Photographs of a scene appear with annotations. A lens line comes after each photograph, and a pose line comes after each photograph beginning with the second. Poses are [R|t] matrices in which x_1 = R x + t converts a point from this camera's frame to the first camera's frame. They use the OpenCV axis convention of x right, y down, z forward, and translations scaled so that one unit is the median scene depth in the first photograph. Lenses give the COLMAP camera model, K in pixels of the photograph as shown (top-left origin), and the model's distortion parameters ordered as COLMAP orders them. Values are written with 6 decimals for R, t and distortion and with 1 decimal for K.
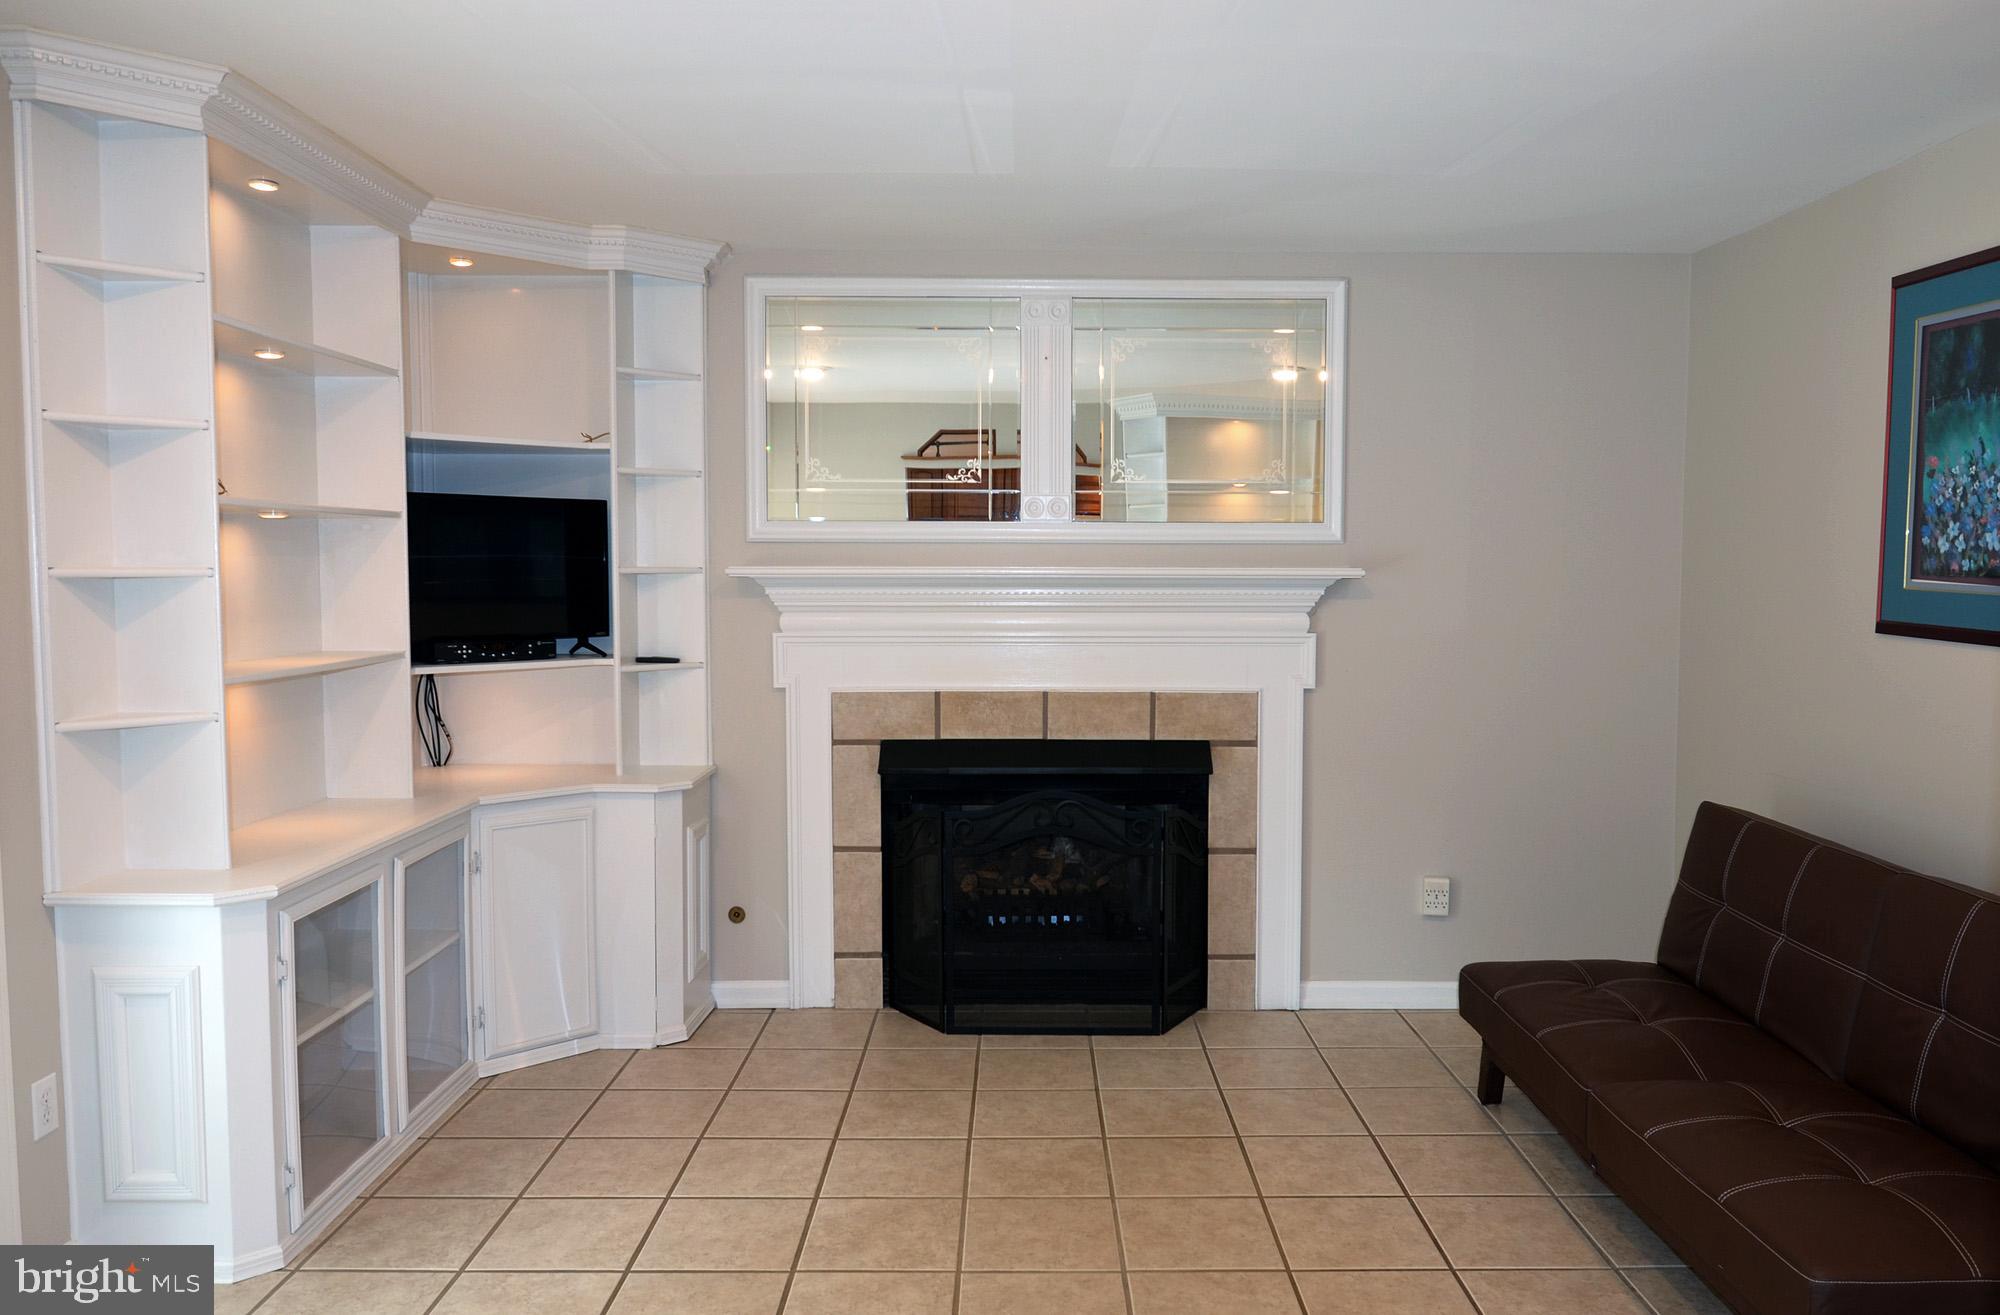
lens RADIAL K [[1401.9, 0, 984.9], [0, 1401.9, 665.5], [0, 0, 1]] dist [-0.000243, -0.017991]
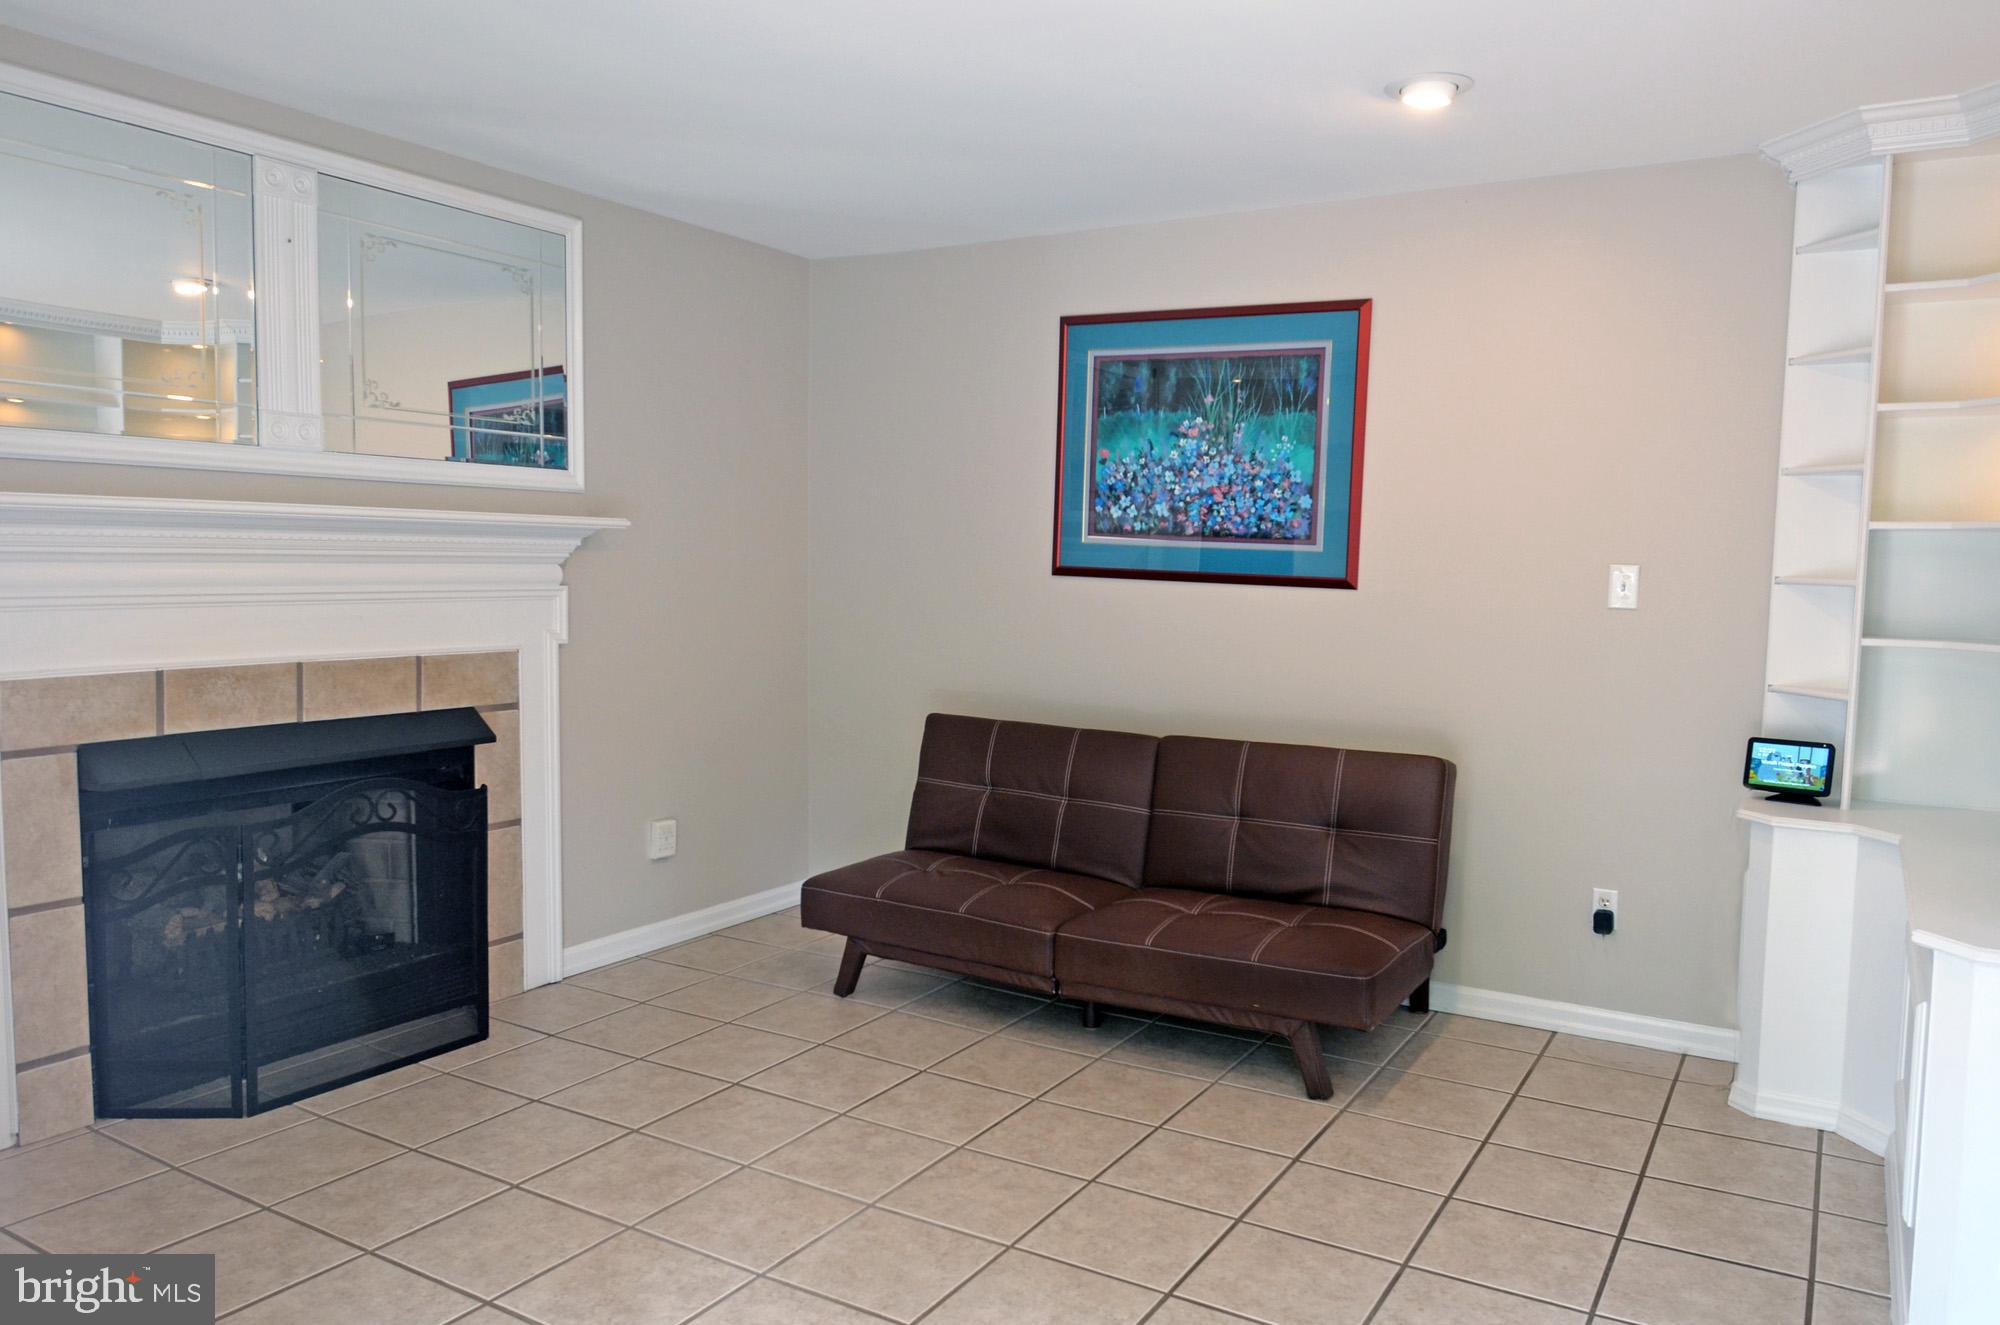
lens RADIAL K [[1401.9, 0, 1046.7], [0, 1401.9, 666.6], [0, 0, 1]] dist [-0.000243, -0.017991]
pose [[0.514504, -0.061428, 0.855285, -0.548493], [0.041246, 0.998049, 0.046870, 0.001665], [-0.856495, 0.011162, 0.516034, 0.294588]]
